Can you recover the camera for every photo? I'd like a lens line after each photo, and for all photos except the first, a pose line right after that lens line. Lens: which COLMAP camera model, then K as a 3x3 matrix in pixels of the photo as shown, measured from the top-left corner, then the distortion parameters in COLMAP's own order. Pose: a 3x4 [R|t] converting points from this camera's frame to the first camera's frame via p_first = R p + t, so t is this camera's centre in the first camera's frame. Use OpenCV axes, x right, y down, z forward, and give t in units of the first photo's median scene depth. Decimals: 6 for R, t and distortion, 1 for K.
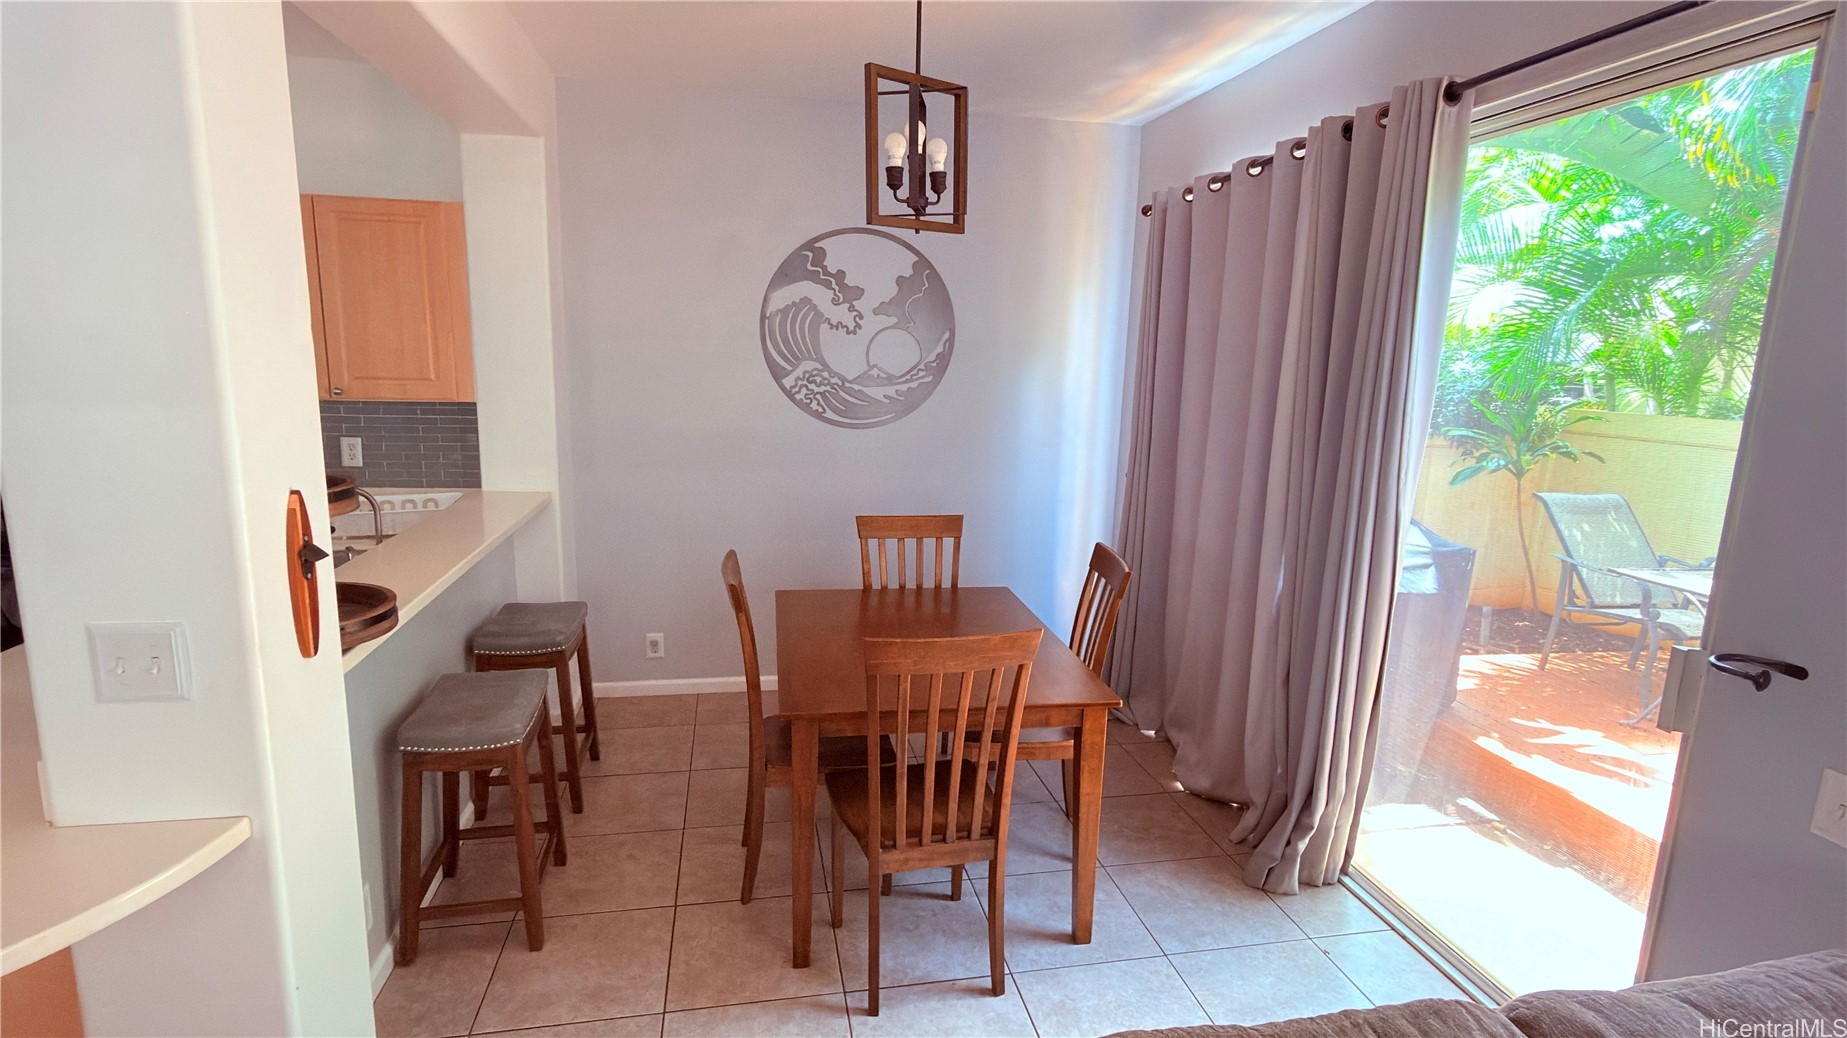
lens RADIAL K [[915.7, 0, 923.5], [0, 915.7, 519.0], [0, 0, 1]] dist [0.005321, 0.000590]
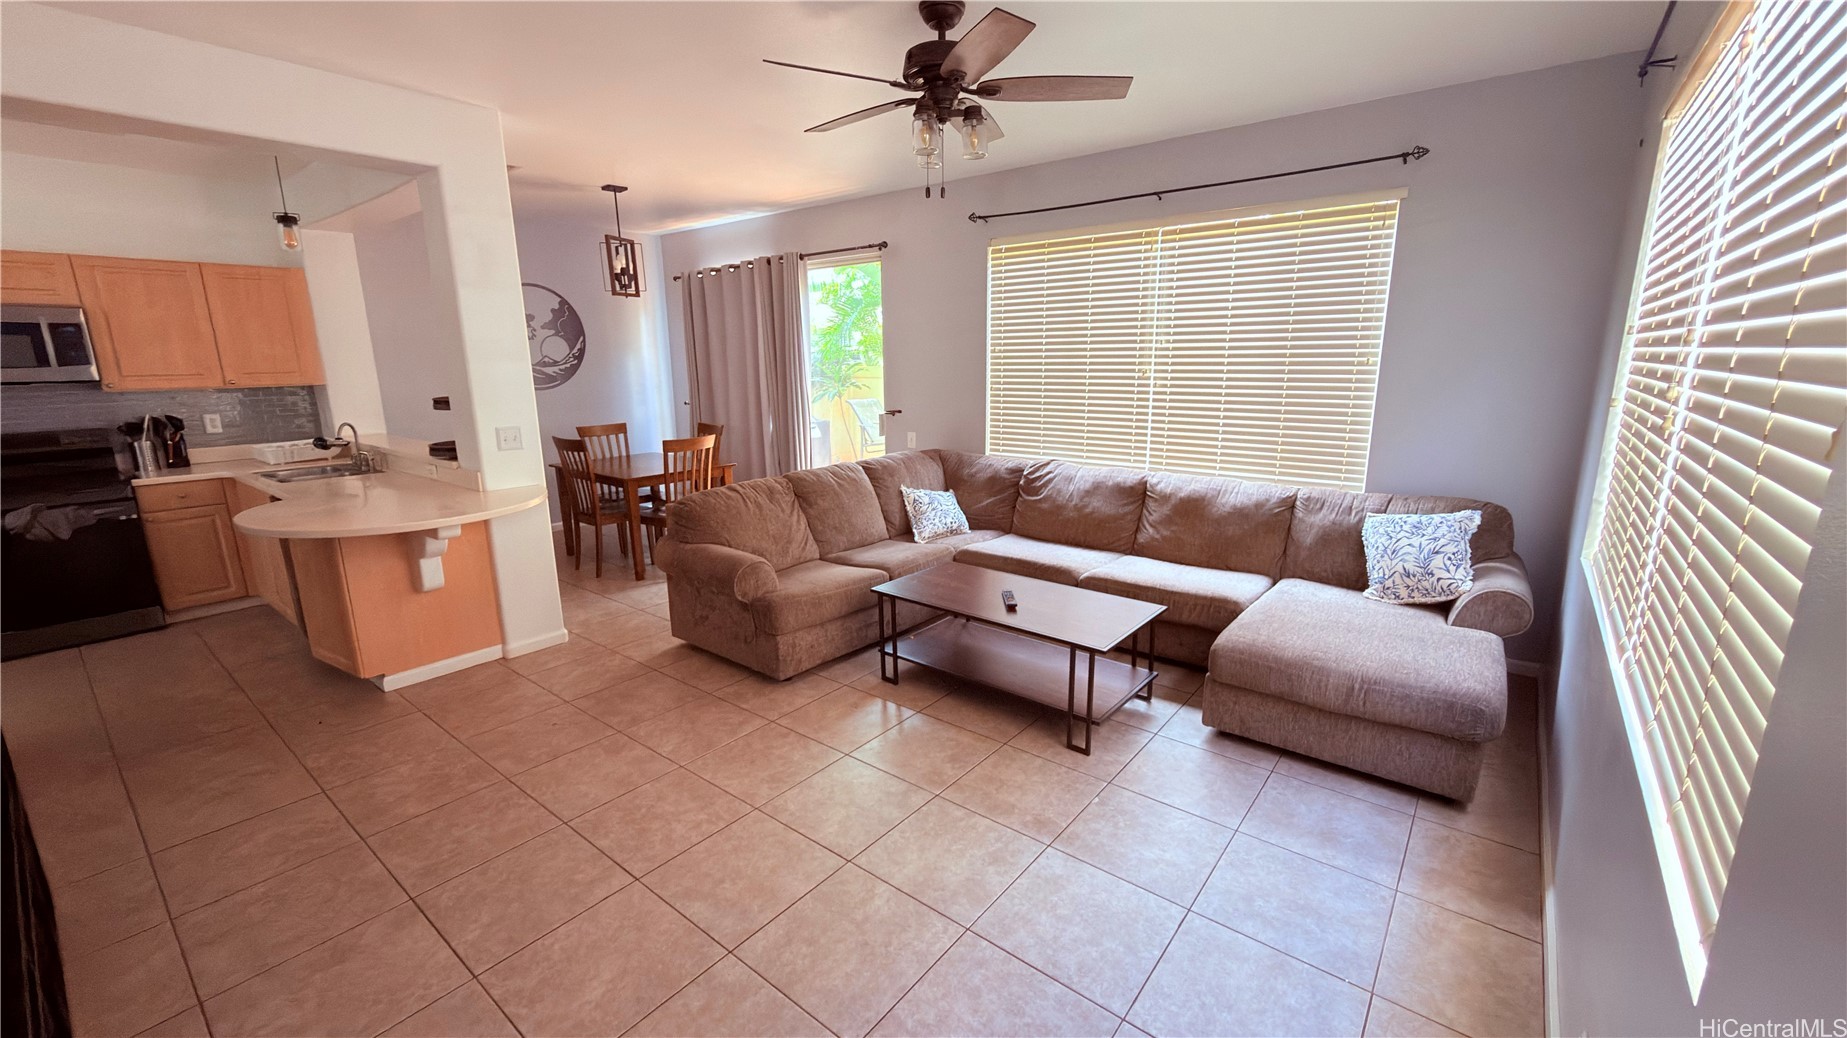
lens RADIAL K [[735.7, 0, 923.5], [0, 735.7, 519.0], [0, 0, 1]] dist [-0.000094, 0.000289]
pose [[0.769731, -0.173959, 0.614209, -0.519278], [0.147000, 0.984599, 0.094641, 0.157108], [-0.621213, 0.017441, 0.783448, -0.783043]]
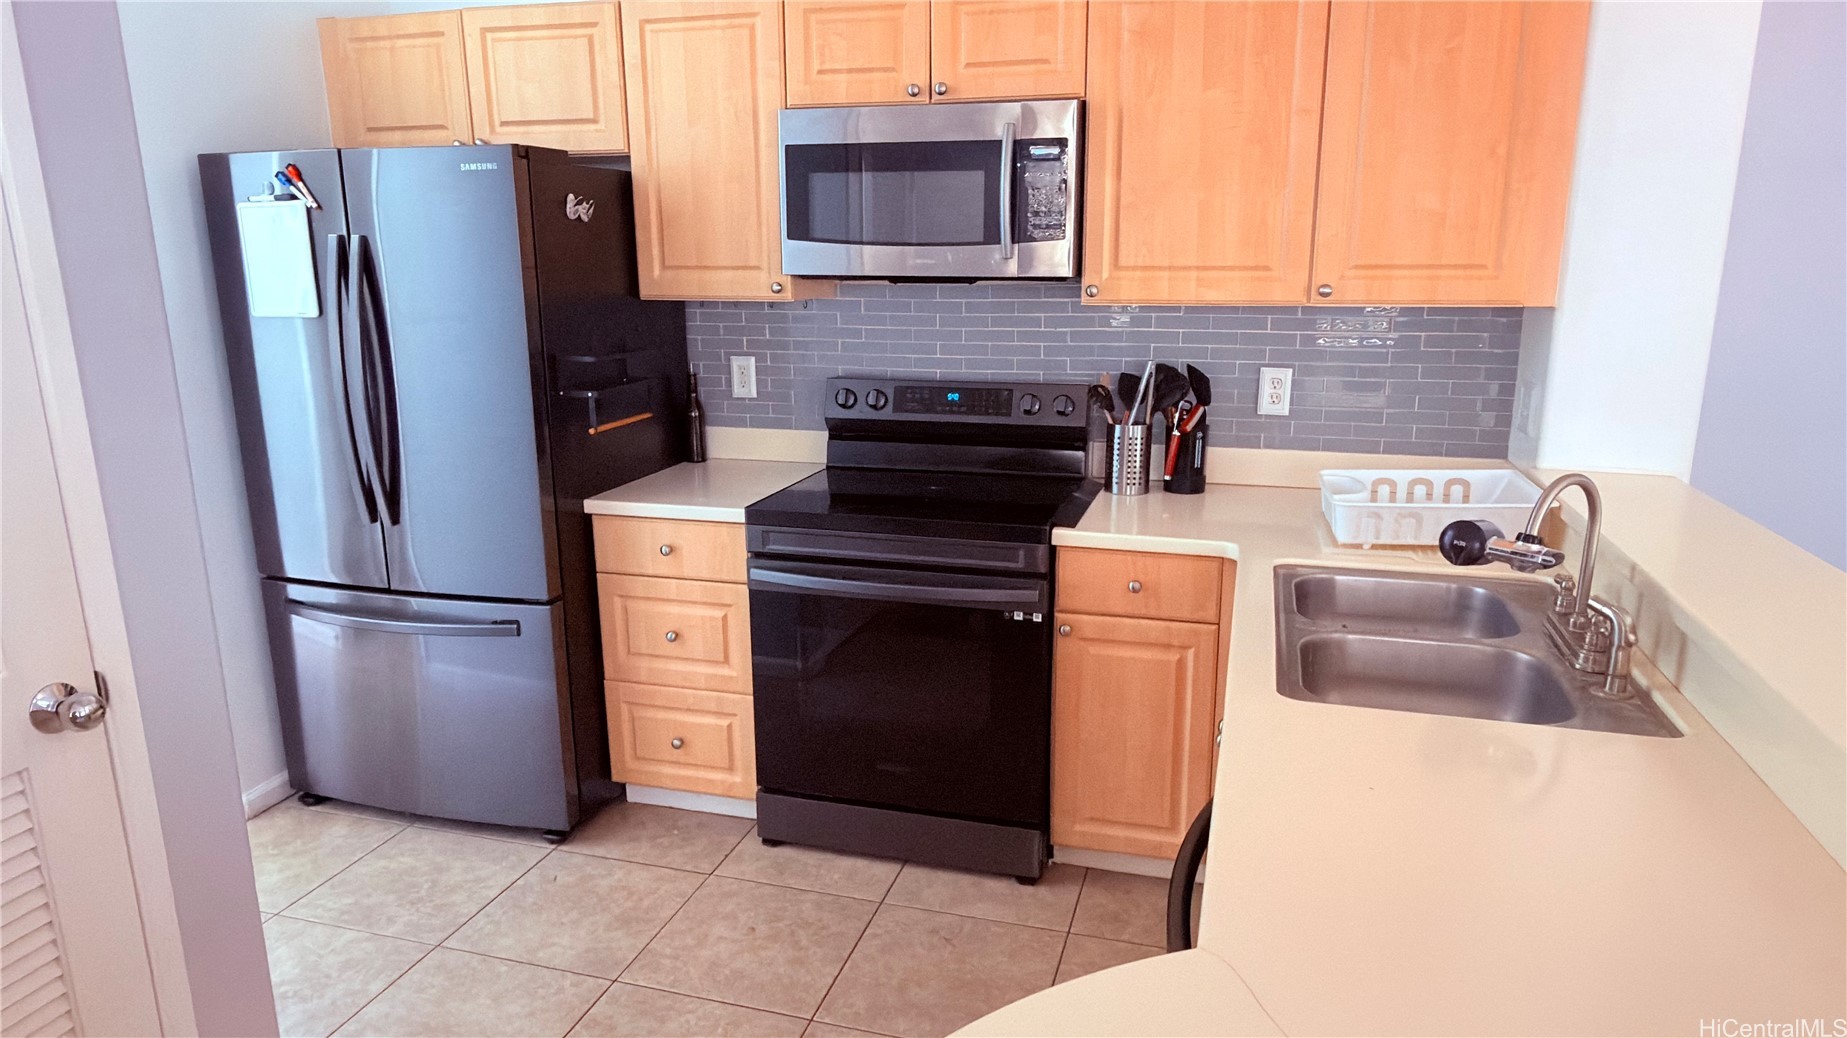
lens RADIAL K [[1143.8, 0, 923.5], [0, 1143.8, 519.0], [0, 0, 1]] dist [-0.000037, 0.000138]
pose [[0.885652, 0.077100, -0.457905, -0.500489], [-0.055845, 0.996647, 0.059800, -0.021684], [0.460980, -0.027390, 0.886988, 0.222359]]
